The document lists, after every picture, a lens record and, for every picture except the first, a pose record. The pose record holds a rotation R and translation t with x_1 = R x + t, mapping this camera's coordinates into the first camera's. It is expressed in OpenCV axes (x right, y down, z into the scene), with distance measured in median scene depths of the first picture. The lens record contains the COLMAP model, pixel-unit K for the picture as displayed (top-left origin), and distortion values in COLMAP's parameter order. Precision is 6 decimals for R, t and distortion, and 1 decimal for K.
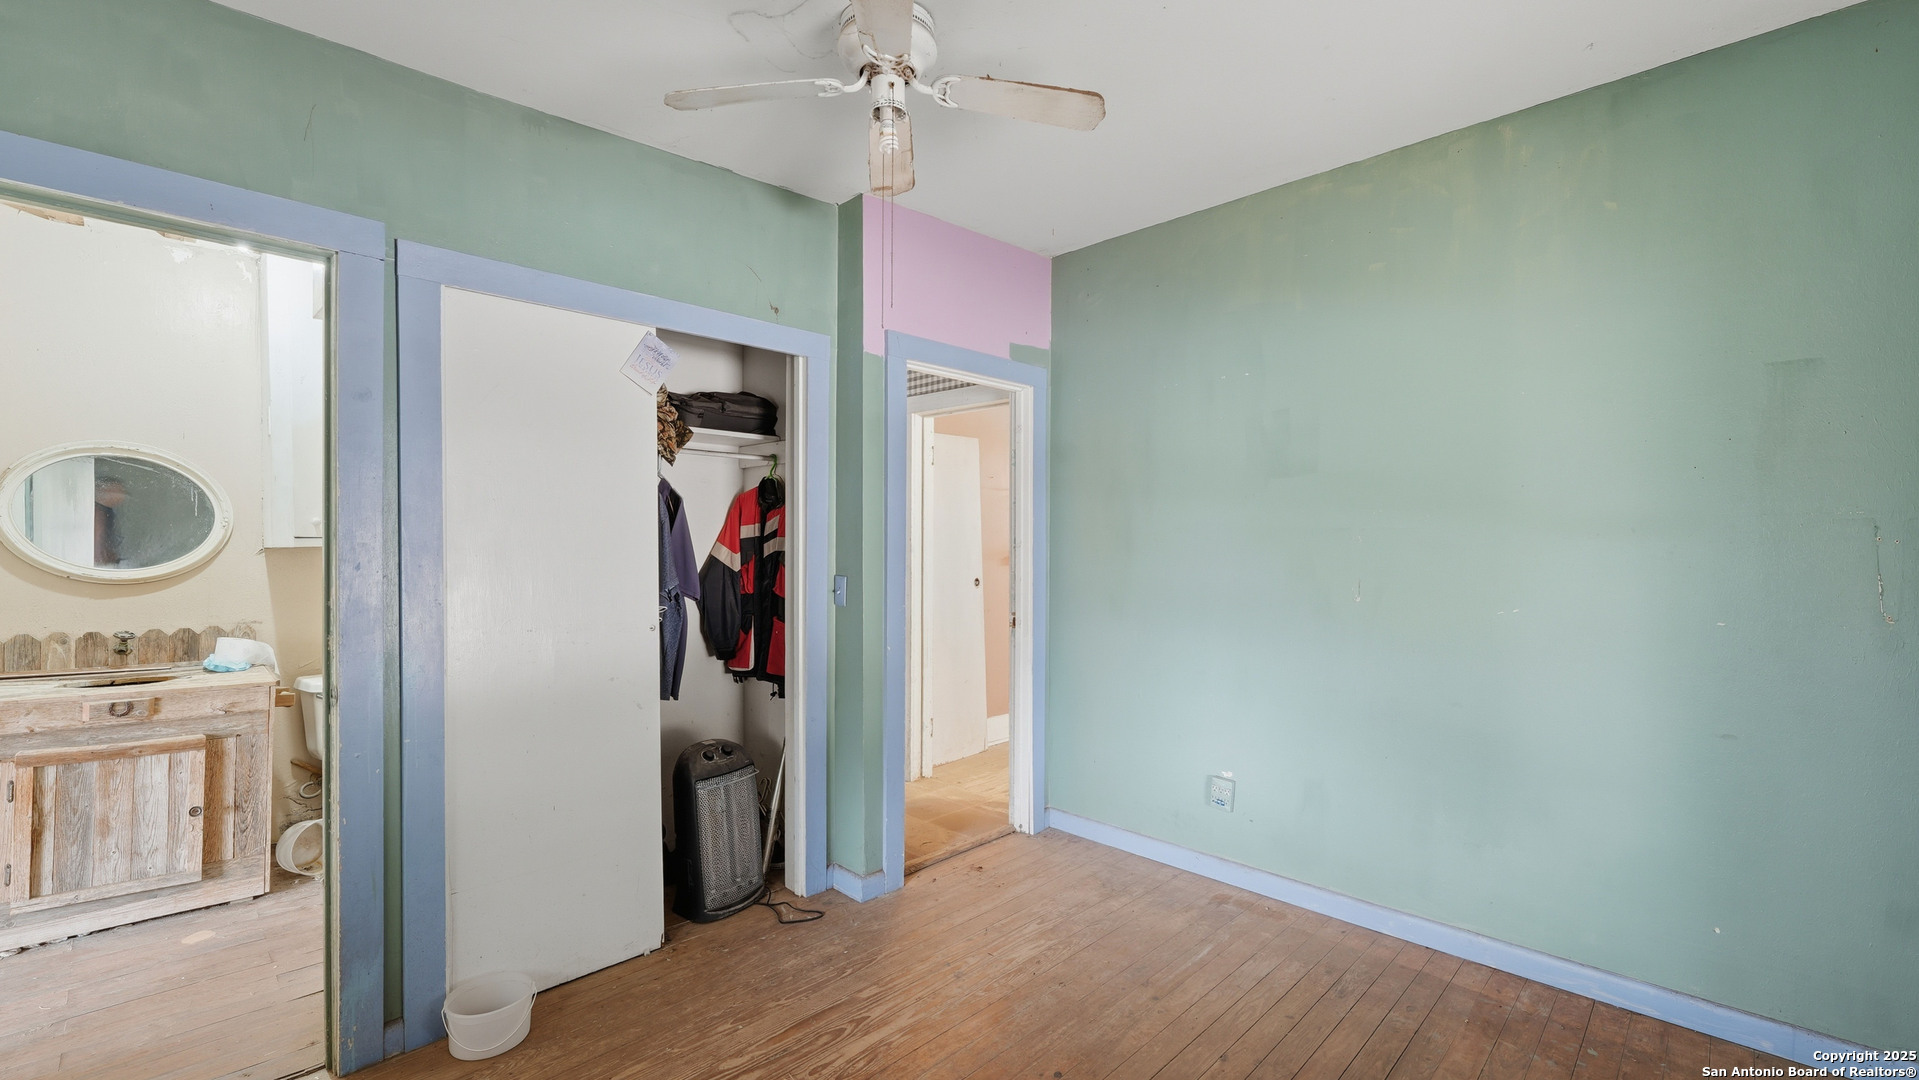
lens RADIAL K [[777.2, 0, 912.8], [0, 777.2, 546.5], [0, 0, 1]] dist [0.002371, -0.000335]
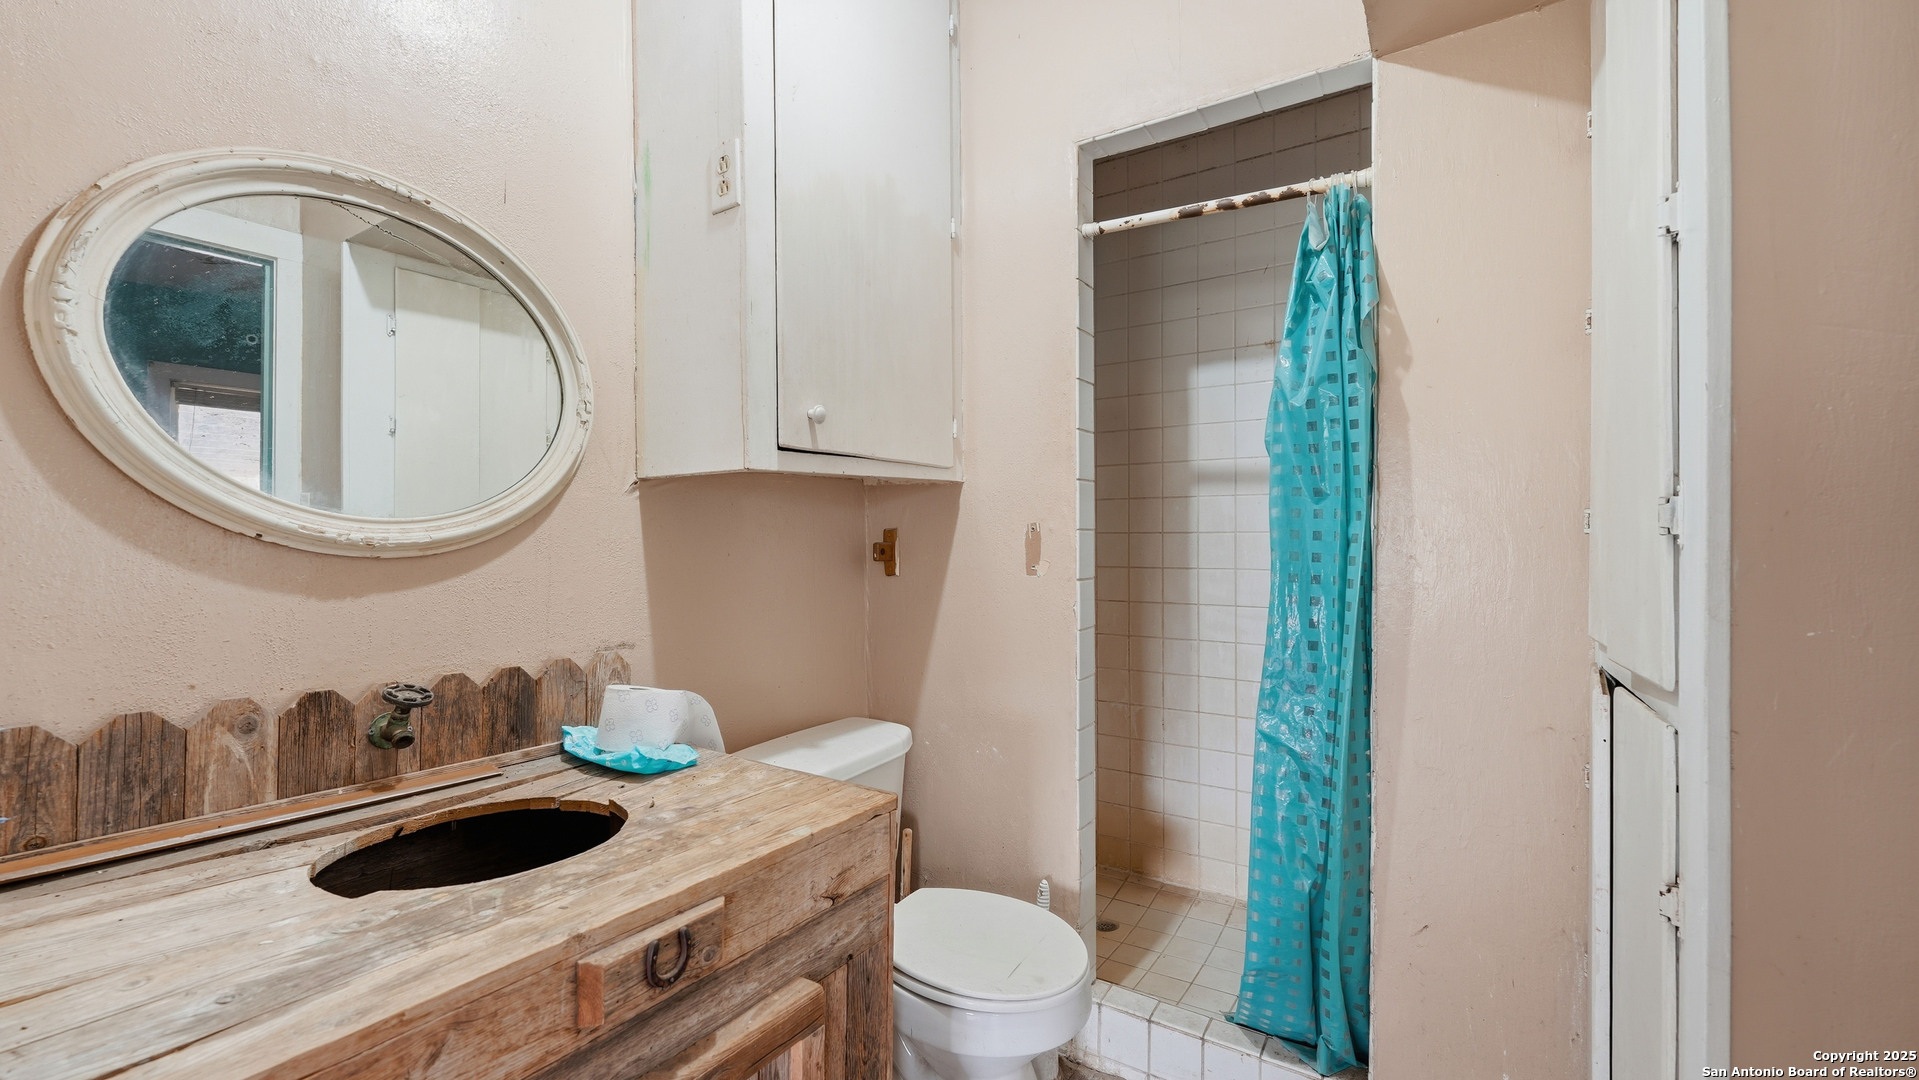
lens RADIAL K [[777.2, 0, 964.1], [0, 777.2, 534.1], [0, 0, 1]] dist [0.002371, -0.000335]
pose [[0.978978, -0.006692, 0.203858, -0.838278], [0.008250, 0.999943, -0.006791, 0.043173], [-0.203801, 0.008330, 0.978977, 0.593763]]
